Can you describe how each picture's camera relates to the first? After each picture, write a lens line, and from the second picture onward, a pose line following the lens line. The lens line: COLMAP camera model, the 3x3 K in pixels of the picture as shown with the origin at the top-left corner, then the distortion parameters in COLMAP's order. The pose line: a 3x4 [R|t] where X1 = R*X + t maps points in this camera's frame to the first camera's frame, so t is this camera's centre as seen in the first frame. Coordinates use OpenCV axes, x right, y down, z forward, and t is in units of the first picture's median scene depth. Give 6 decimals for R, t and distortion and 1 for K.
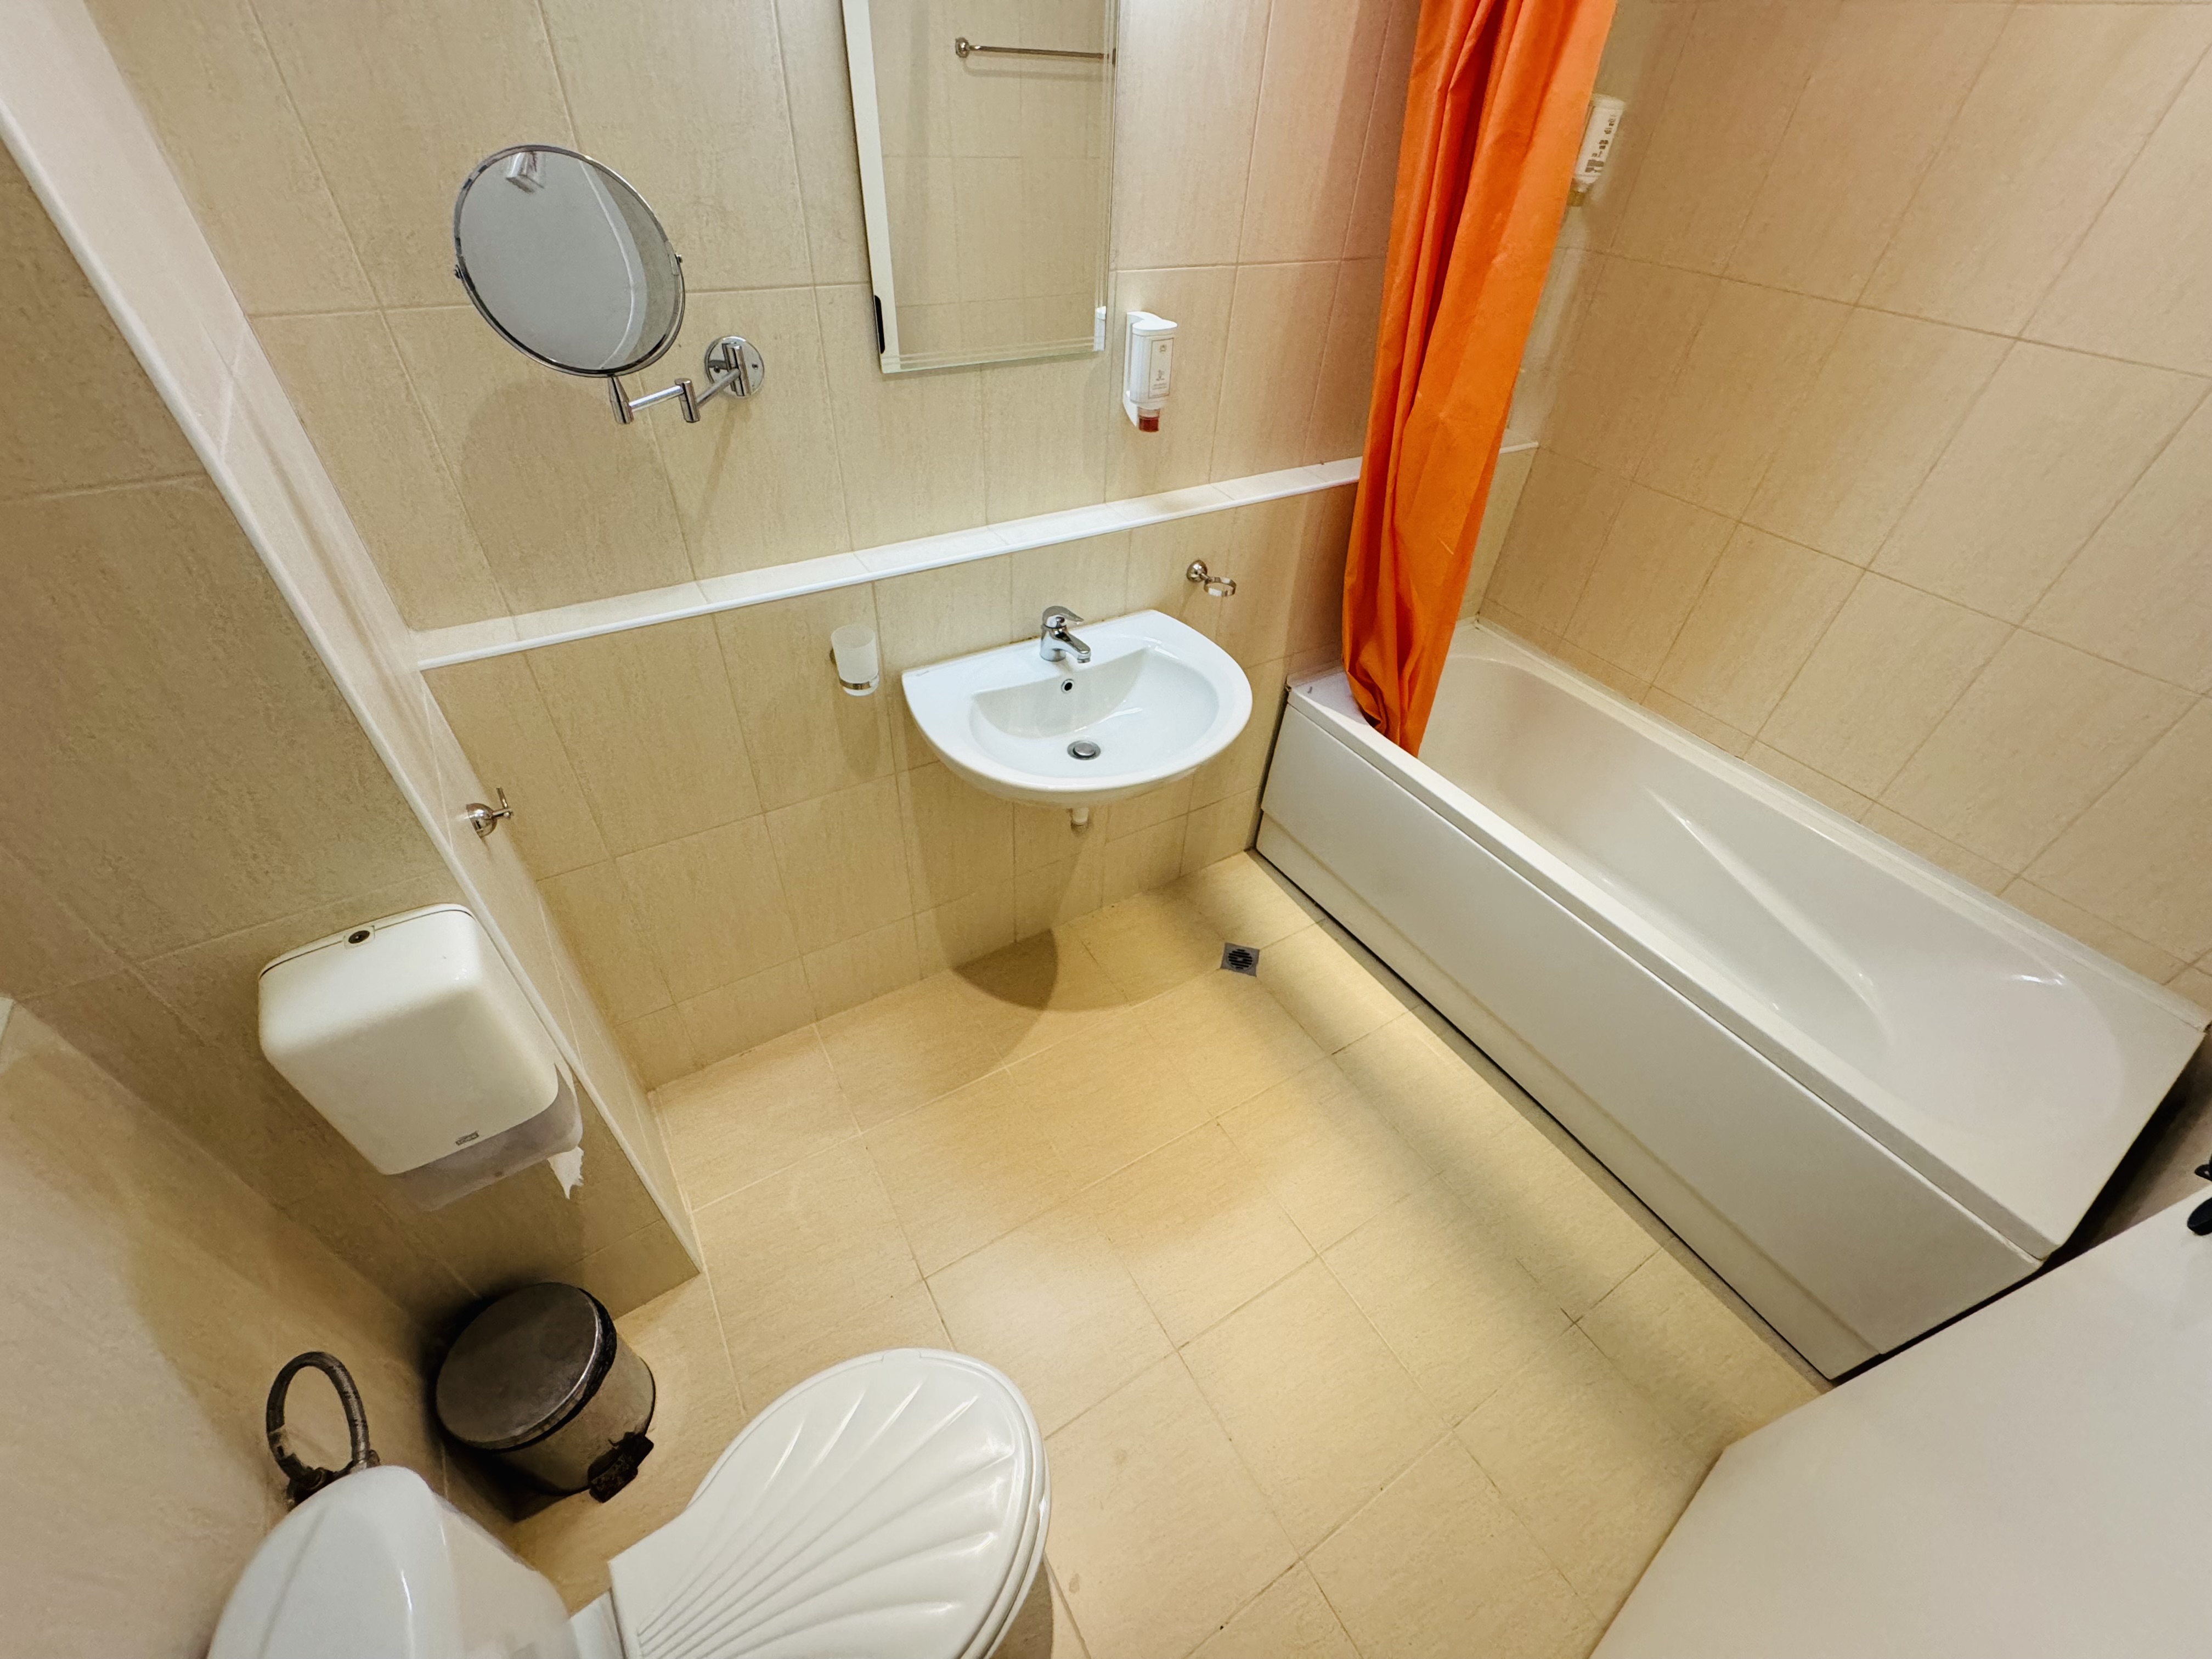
lens RADIAL K [[882.3, 0, 1111.1], [0, 882.3, 831.9], [0, 0, 1]] dist [-0.002107, 0.000025]
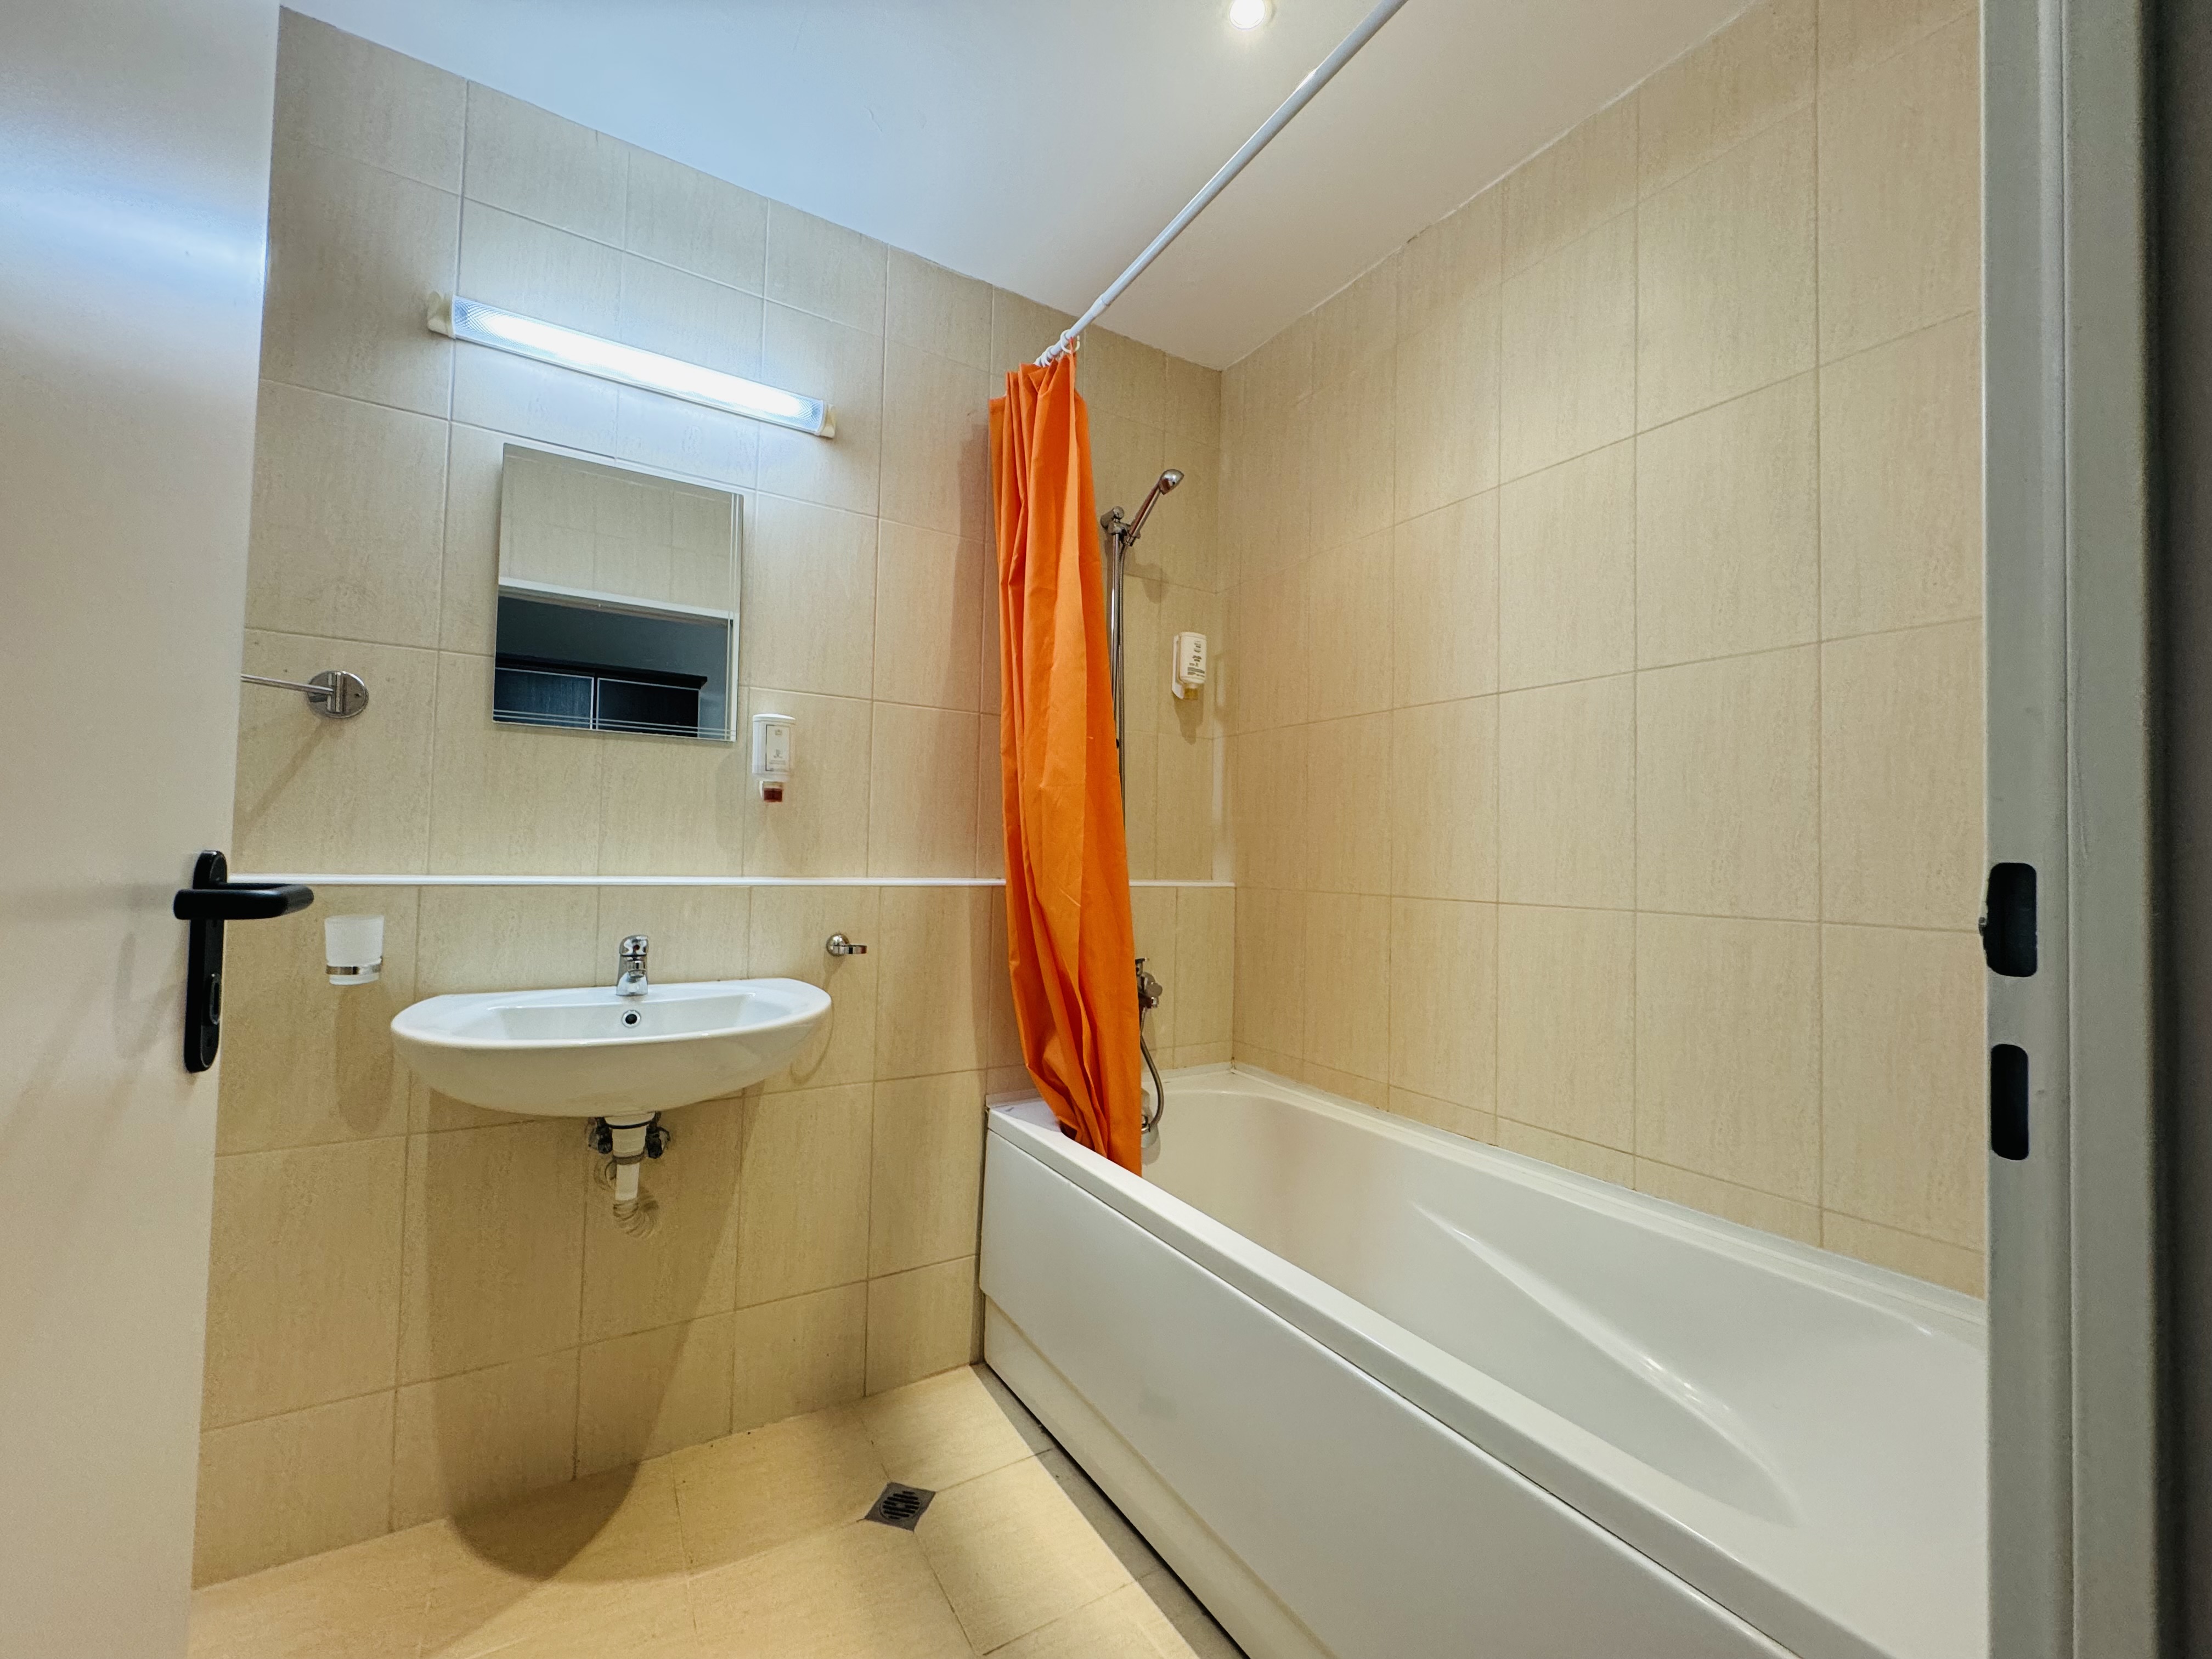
lens RADIAL K [[882.3, 0, 1111.1], [0, 882.3, 831.9], [0, 0, 1]] dist [-0.002107, 0.000025]
pose [[0.999425, -0.033426, -0.005605, 0.415194], [0.020544, 0.728976, -0.684231, 0.295590], [0.026957, 0.683722, 0.729244, 0.206346]]
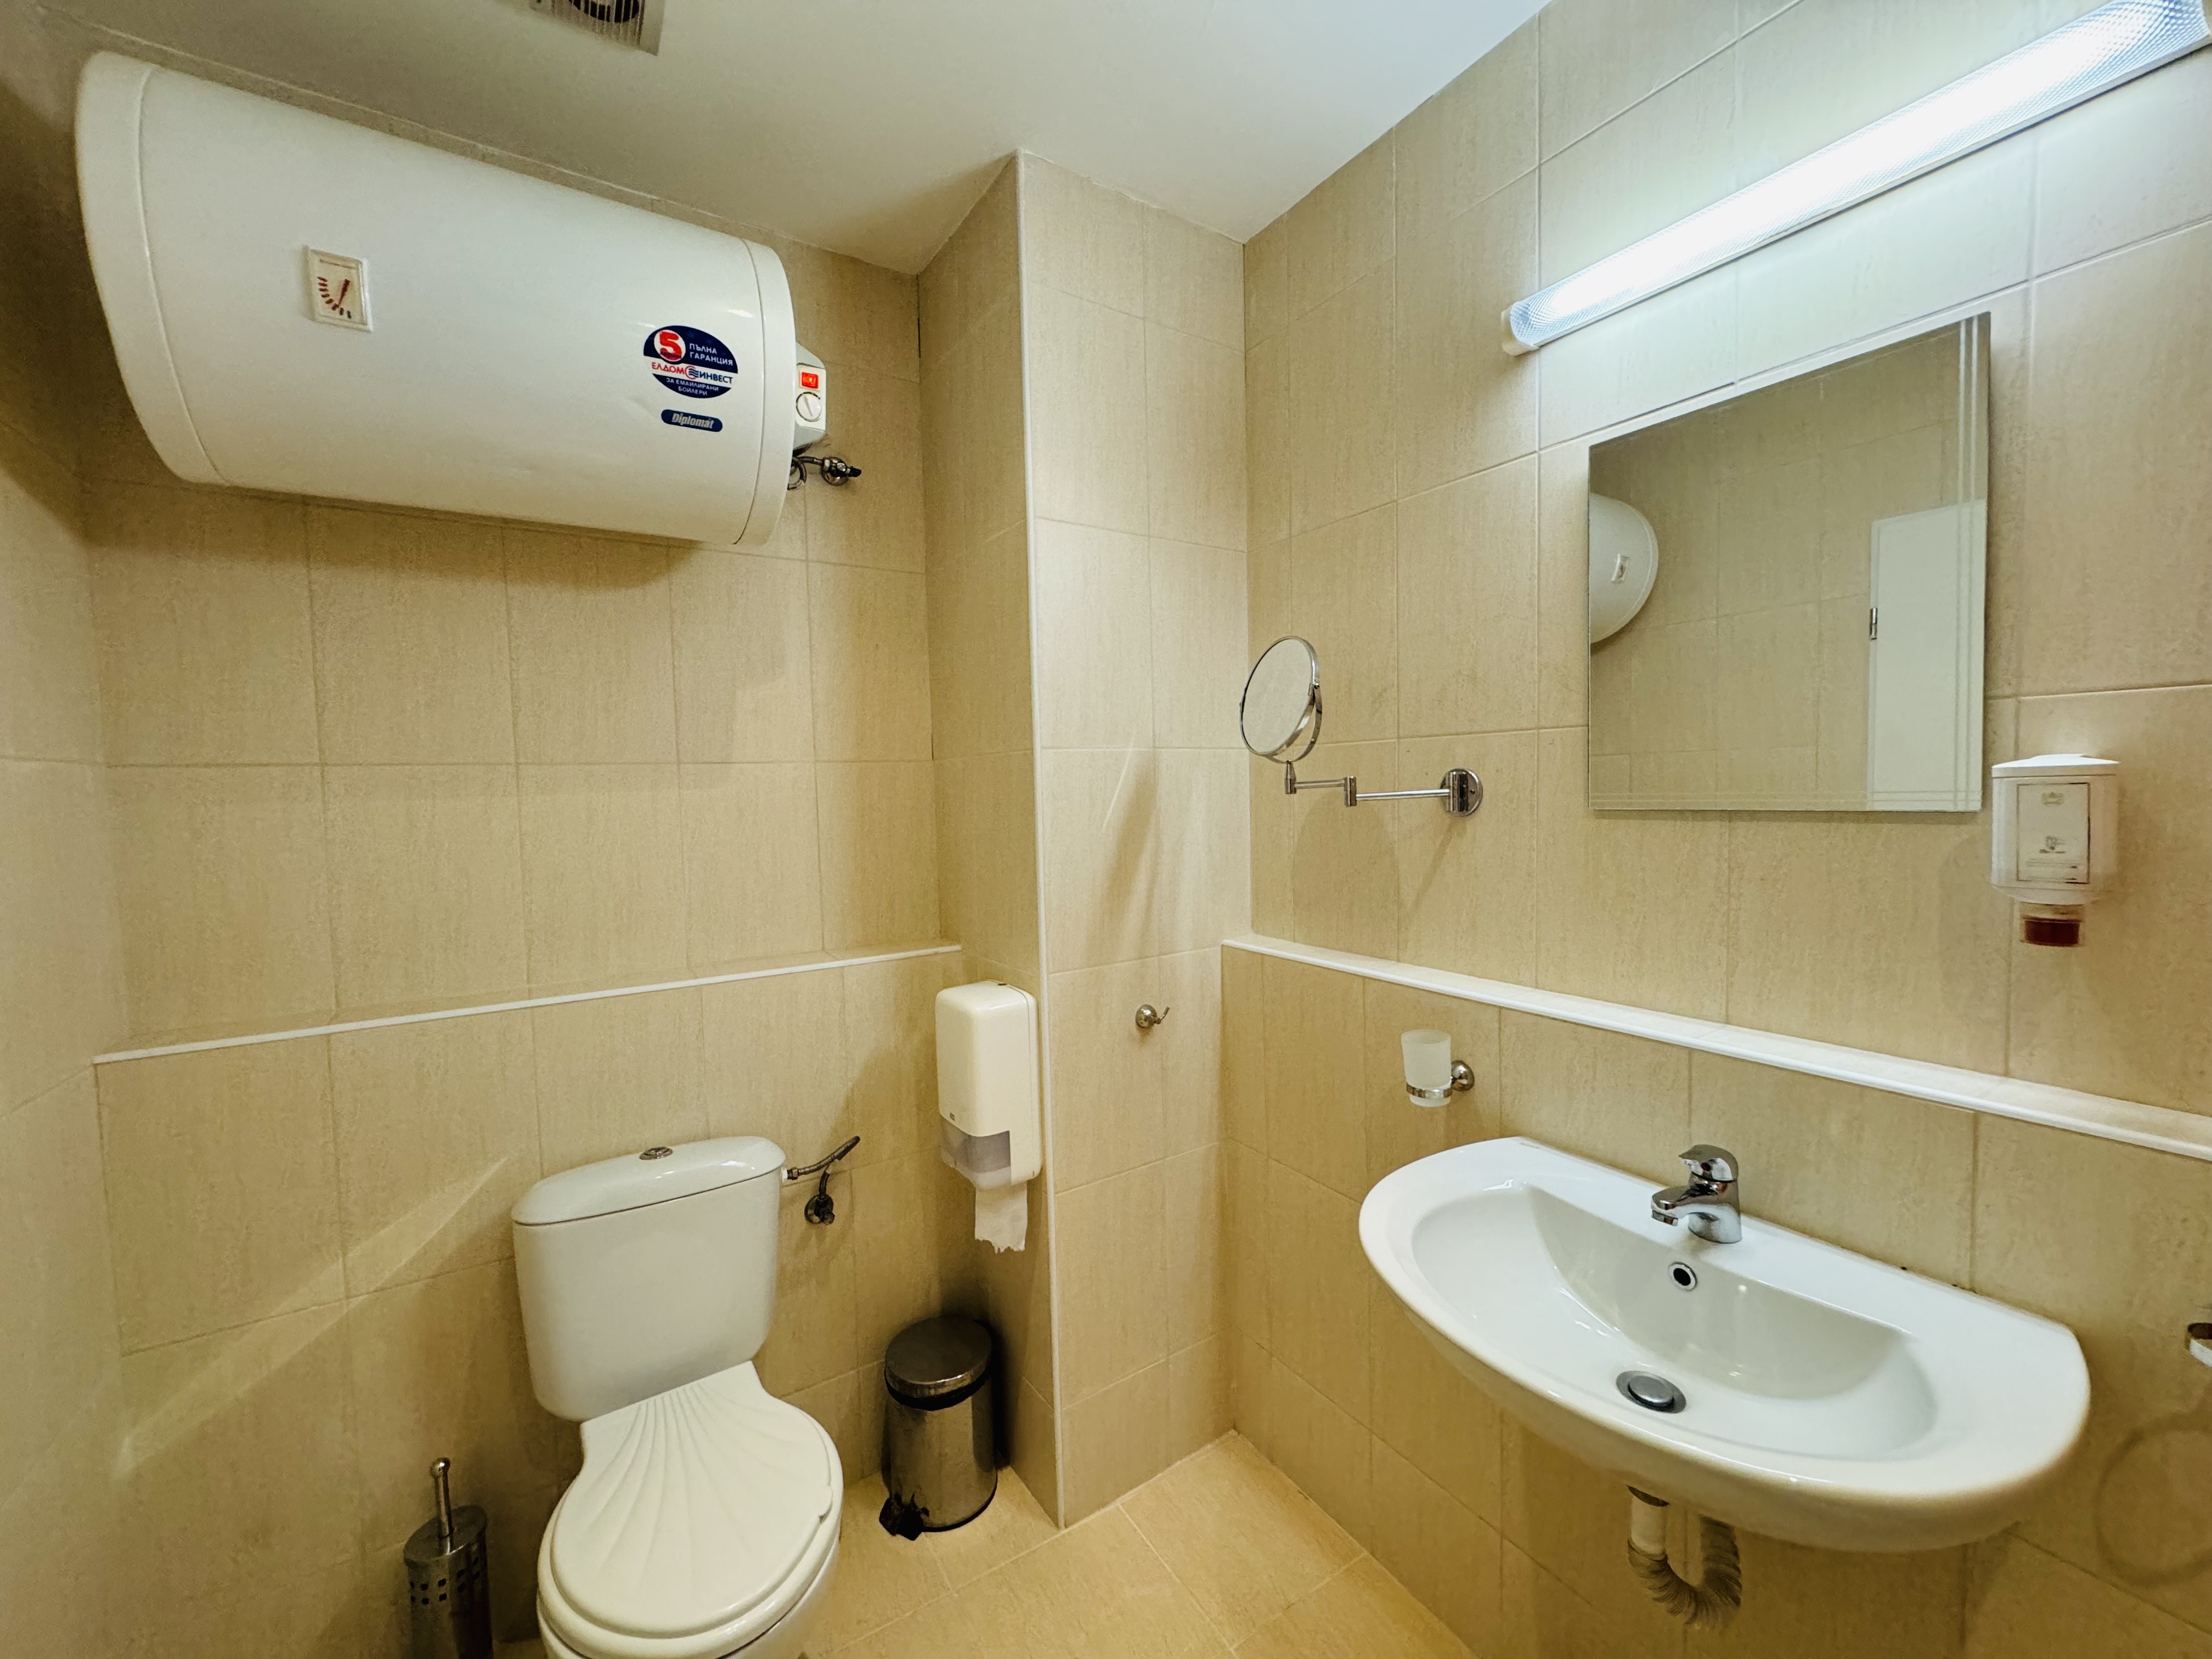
lens RADIAL K [[882.2, 0, 1105.5], [0, 882.2, 832.4], [0, 0, 1]] dist [-0.000279, -0.000080]
pose [[-0.000431, -0.004382, -0.999990, 0.496189], [-0.645963, 0.763363, -0.003067, -0.129087], [0.763369, 0.645955, -0.003160, 0.473660]]
